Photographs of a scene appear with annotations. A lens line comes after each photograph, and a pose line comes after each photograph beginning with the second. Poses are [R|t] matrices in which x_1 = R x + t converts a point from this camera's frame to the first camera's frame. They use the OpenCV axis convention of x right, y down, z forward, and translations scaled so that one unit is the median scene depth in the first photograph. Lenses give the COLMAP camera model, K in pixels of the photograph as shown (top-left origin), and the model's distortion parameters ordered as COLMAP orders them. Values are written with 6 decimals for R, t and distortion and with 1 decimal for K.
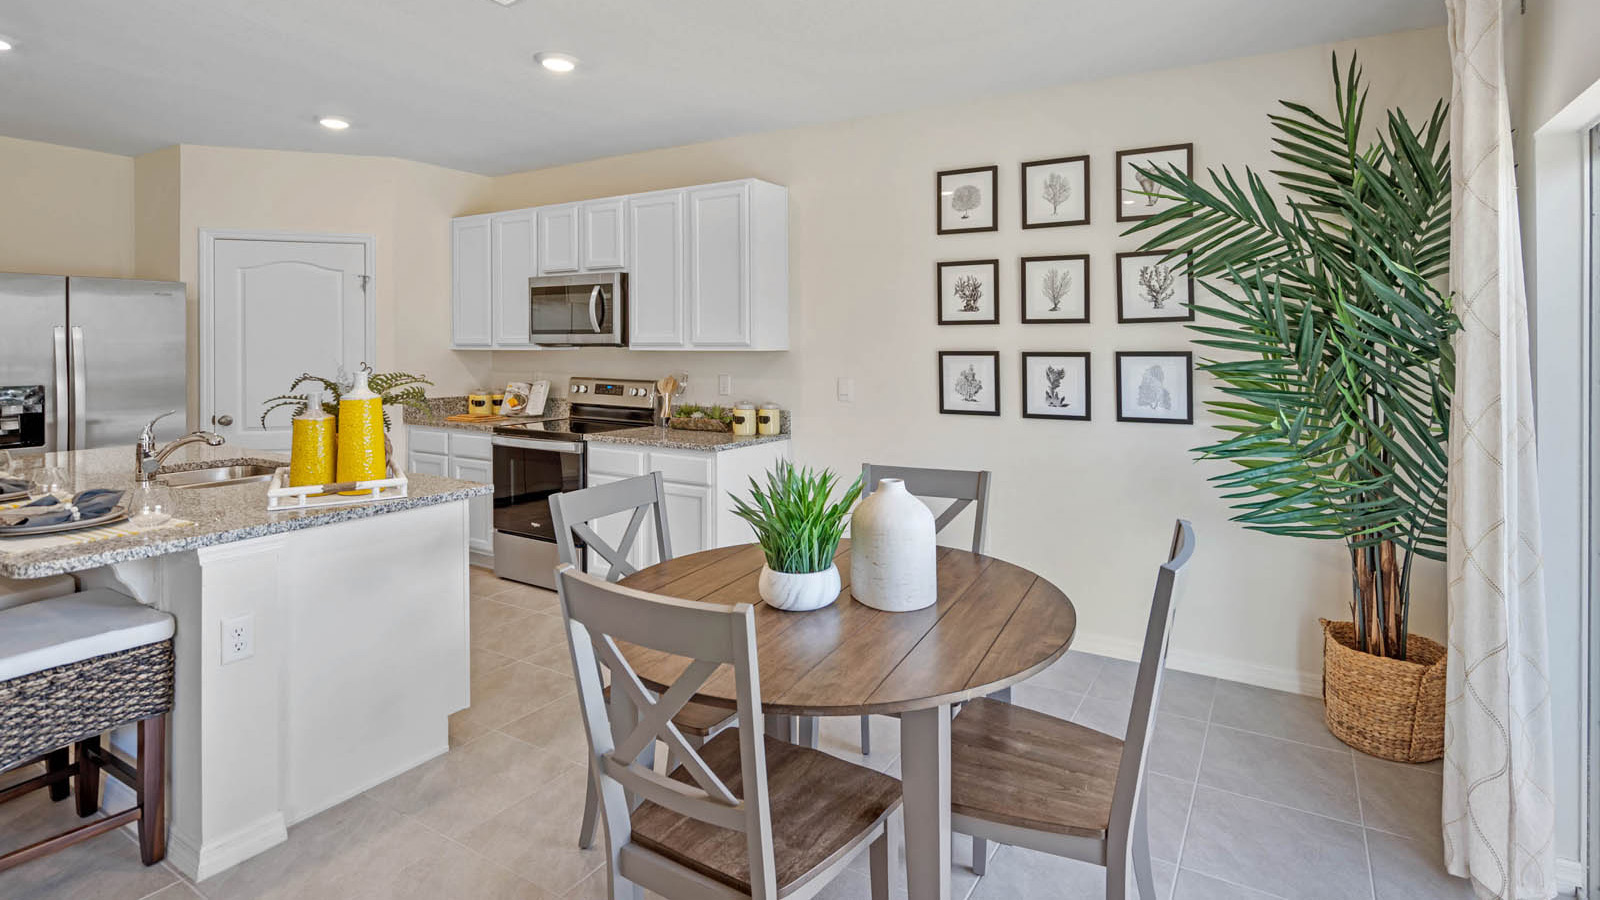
lens RADIAL K [[776.0, 0, 864.7], [0, 776.0, 348.5], [0, 0, 1]] dist [-0.000582, 0.000736]
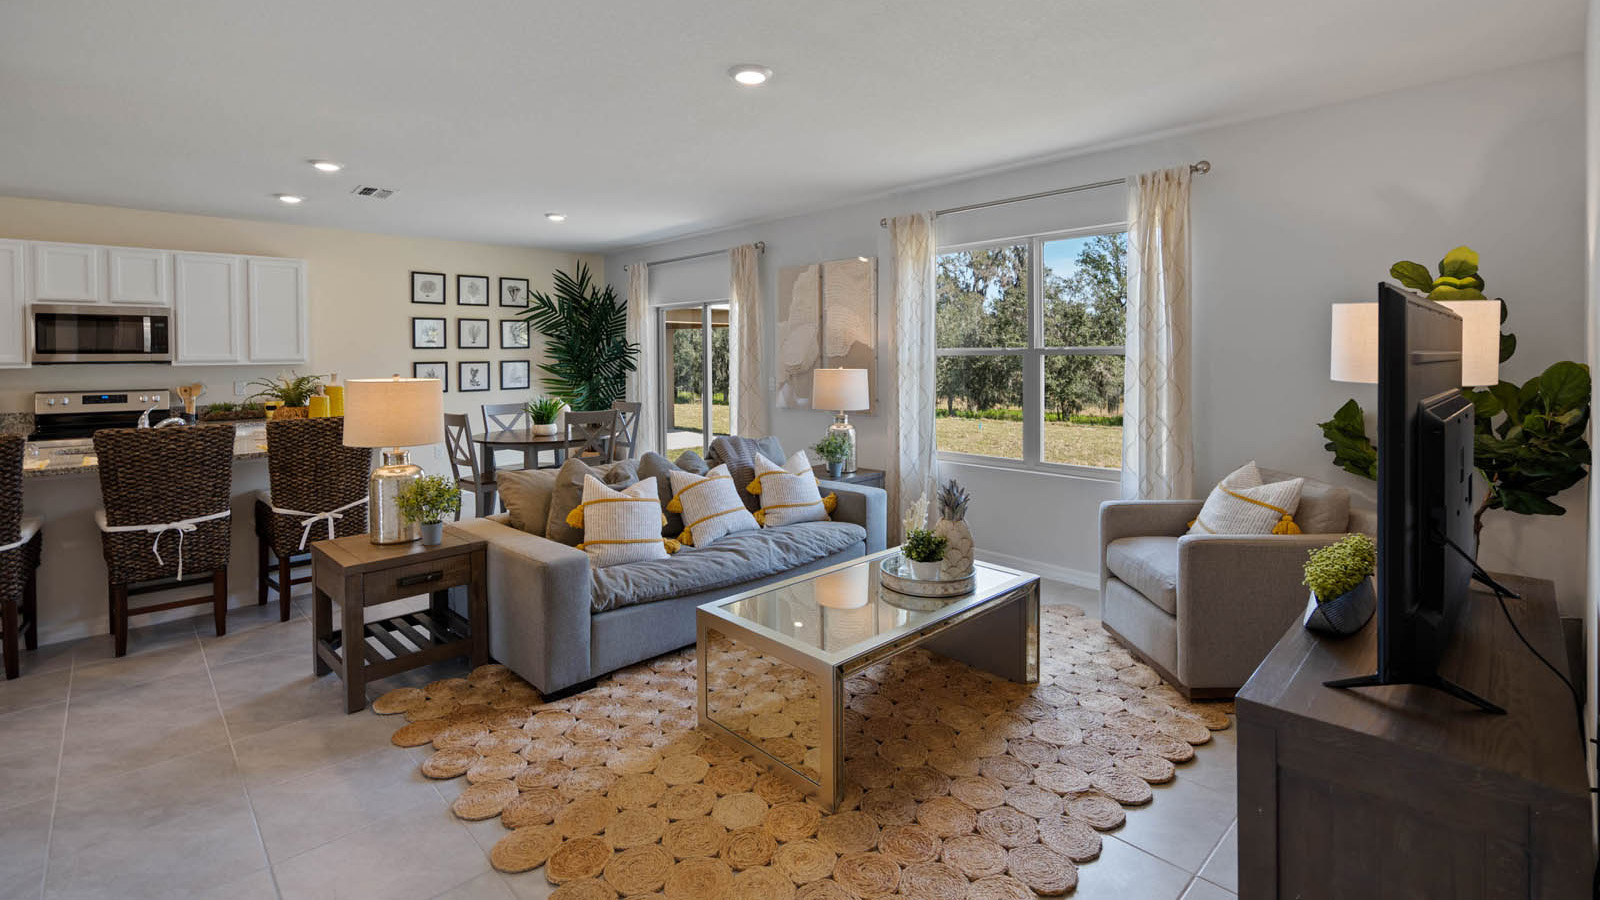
lens RADIAL K [[740.3, 0, 806.9], [0, 740.3, 359.6], [0, 0, 1]] dist [0.001669, 0.000662]
pose [[0.280165, -0.010882, 0.959890, -1.494466], [0.014484, 0.999870, 0.007108, -0.001938], [-0.959843, 0.011911, 0.280286, -0.507321]]
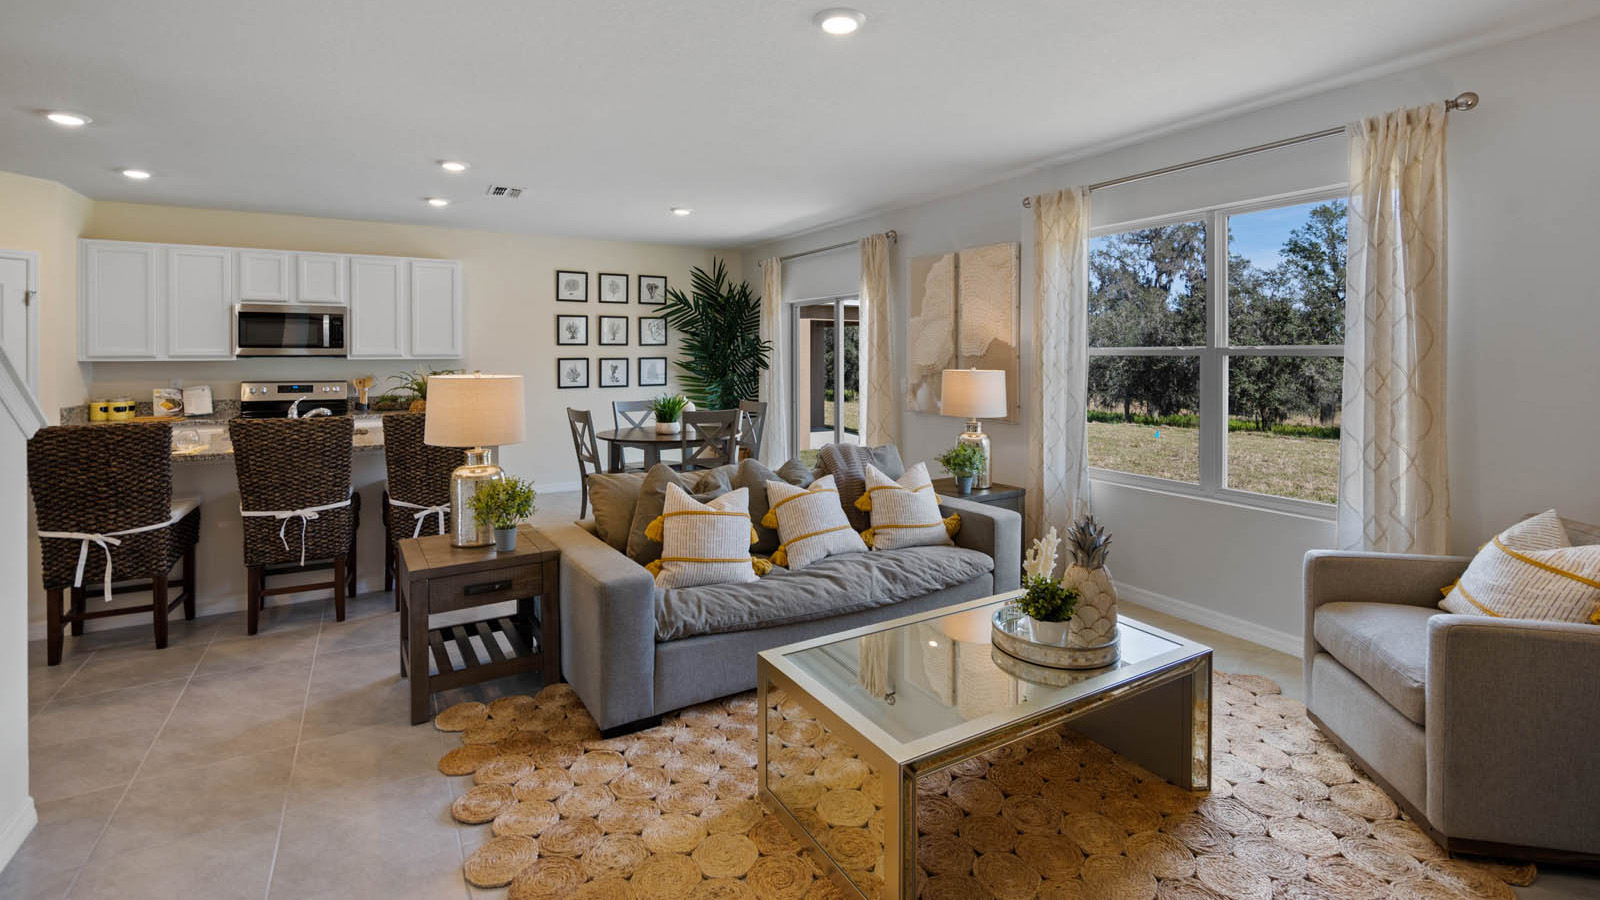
lens RADIAL K [[734.2, 0, 799.0], [0, 734.2, 355.7], [0, 0, 1]] dist [-0.000010, 0.000704]
pose [[0.493274, -0.004330, 0.869863, -1.329139], [0.007137, 0.999974, 0.000930, -0.000285], [-0.869845, 0.005749, 0.493292, -0.526936]]
